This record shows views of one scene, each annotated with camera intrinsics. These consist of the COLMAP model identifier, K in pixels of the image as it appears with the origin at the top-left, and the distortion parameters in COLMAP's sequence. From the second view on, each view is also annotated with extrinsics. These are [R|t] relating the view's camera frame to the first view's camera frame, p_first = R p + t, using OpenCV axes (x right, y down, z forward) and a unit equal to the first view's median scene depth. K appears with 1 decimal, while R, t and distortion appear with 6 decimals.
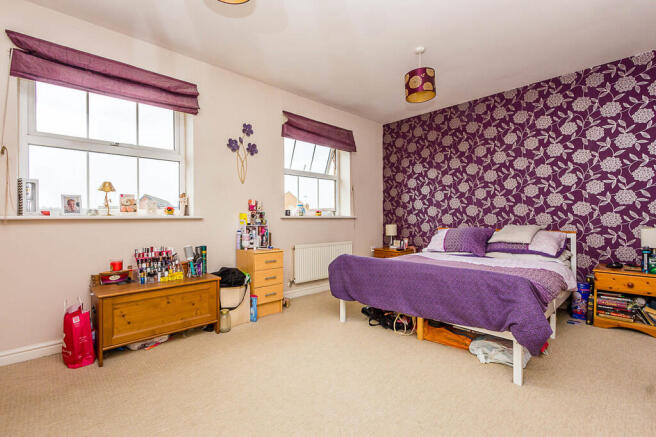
lens RADIAL K [[304.3, 0, 330.5], [0, 304.3, 217.3], [0, 0, 1]] dist [0.001911, 0.000875]
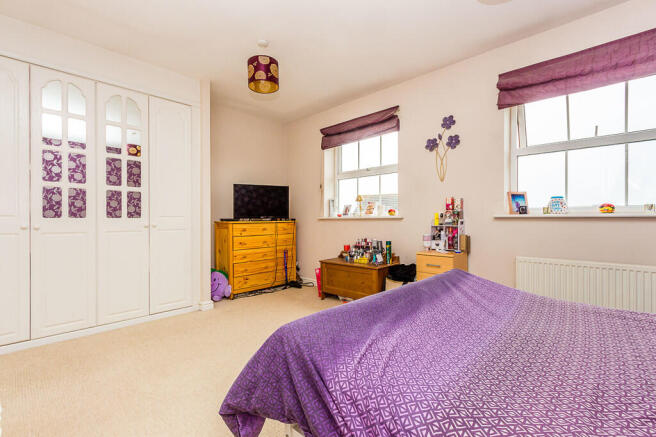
lens RADIAL K [[304.3, 0, 330.5], [0, 304.3, 220.0], [0, 0, 1]] dist [0.001911, 0.000875]
pose [[0.020919, 0.005231, -0.999767, 0.661355], [0.005410, 0.999971, 0.005345, 0.002574], [0.999767, -0.005520, 0.020890, 0.634204]]
